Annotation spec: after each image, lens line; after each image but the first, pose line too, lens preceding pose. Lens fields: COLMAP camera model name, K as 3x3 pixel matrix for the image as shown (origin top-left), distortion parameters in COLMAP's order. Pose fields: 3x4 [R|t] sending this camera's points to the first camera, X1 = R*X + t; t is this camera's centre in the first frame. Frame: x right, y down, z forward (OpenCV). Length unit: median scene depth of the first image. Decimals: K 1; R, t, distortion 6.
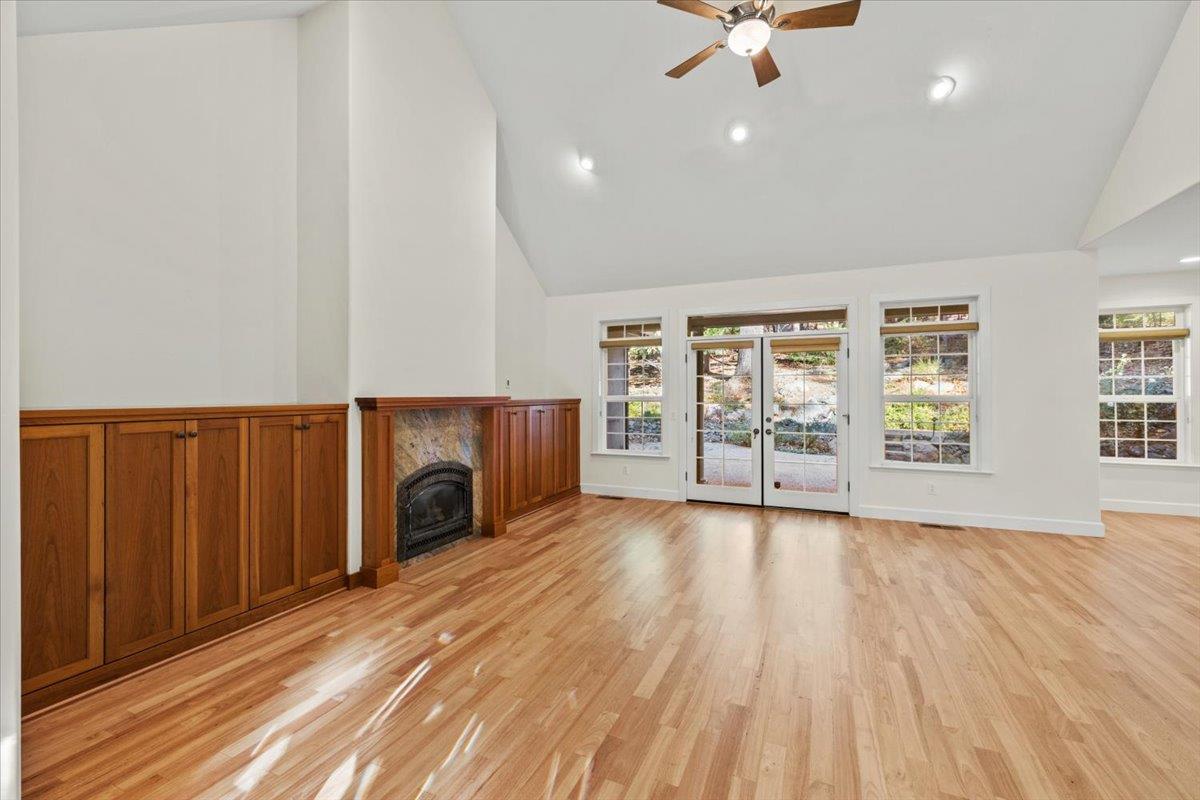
lens RADIAL K [[548.4, 0, 616.6], [0, 548.4, 399.1], [0, 0, 1]] dist [0.000821, 0.000281]
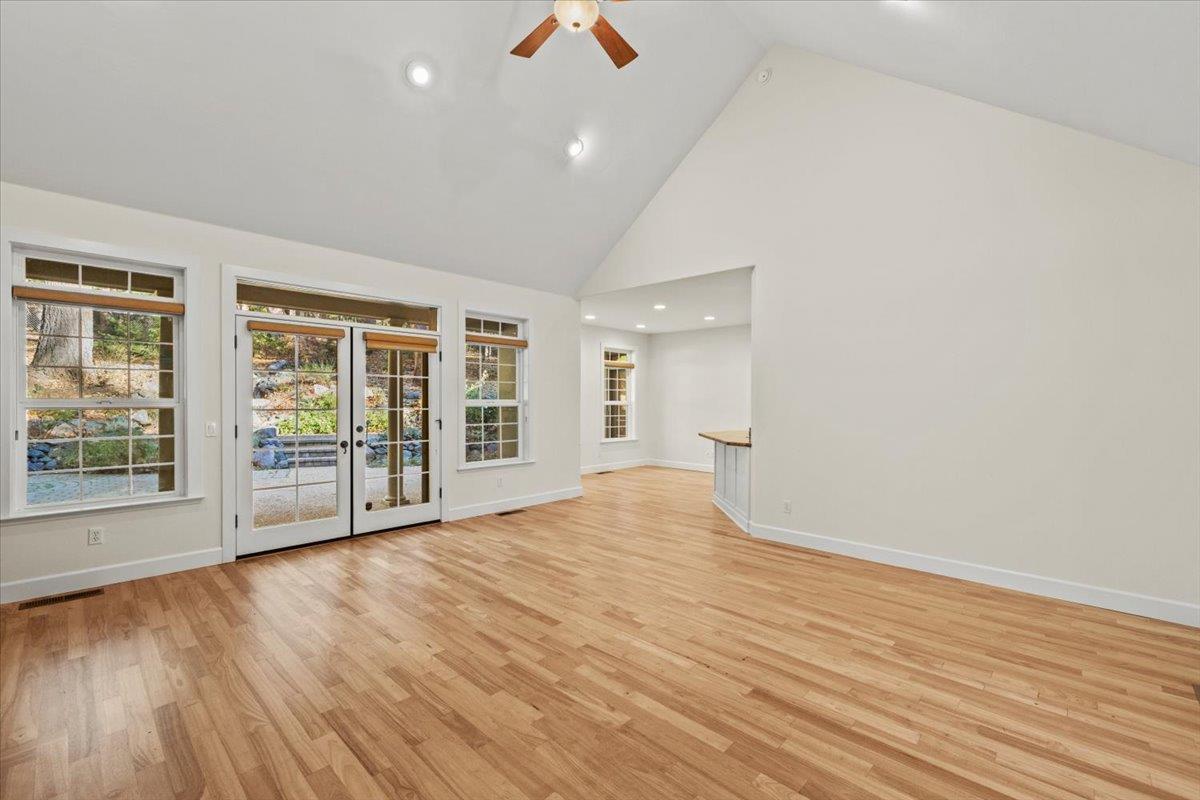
lens RADIAL K [[521.3, 0, 600.9], [0, 521.3, 408.4], [0, 0, 1]] dist [0.000807, 0.000289]
pose [[0.302336, -0.011532, 0.953132, -0.449344], [0.001570, 0.999931, 0.011600, -0.001787], [-0.953200, -0.002011, 0.302333, 0.531353]]
